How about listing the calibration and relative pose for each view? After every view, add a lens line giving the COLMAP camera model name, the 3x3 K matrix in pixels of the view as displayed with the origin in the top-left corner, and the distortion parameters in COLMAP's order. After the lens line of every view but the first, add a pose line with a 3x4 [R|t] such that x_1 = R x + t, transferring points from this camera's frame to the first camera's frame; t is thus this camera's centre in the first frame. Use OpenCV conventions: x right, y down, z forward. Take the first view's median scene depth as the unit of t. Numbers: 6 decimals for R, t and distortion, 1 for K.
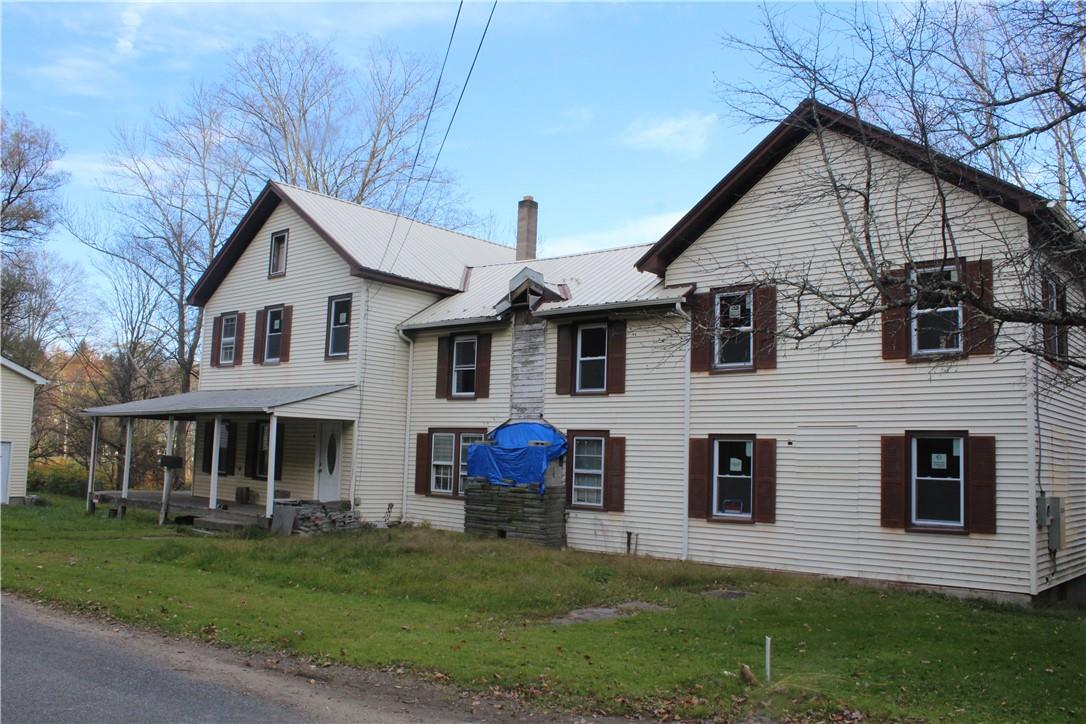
lens RADIAL K [[911.9, 0, 542.0], [0, 911.9, 353.8], [0, 0, 1]] dist [-0.132917, -0.003774]
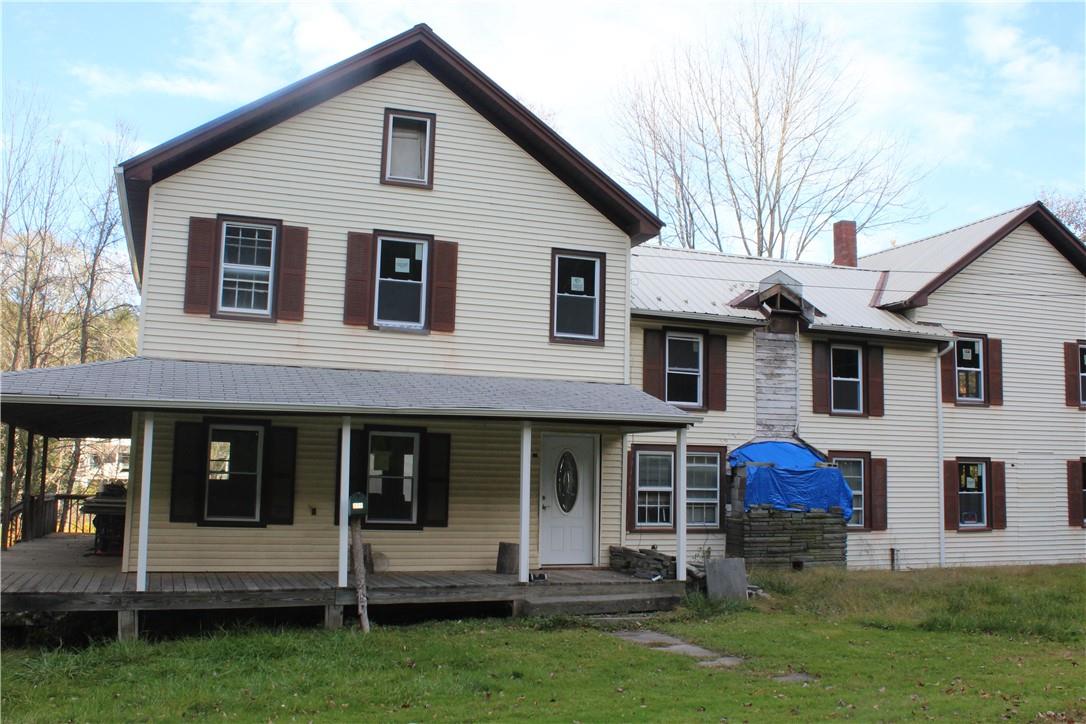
lens RADIAL K [[994.4, 0, 542.2], [0, 994.4, 368.2], [0, 0, 1]] dist [-0.088057, 0.020767]
pose [[0.482951, 0.074608, 0.872463, -1.025229], [-0.099264, 0.994606, -0.030105, 0.057297], [-0.870003, -0.072065, 0.487751, 0.747410]]
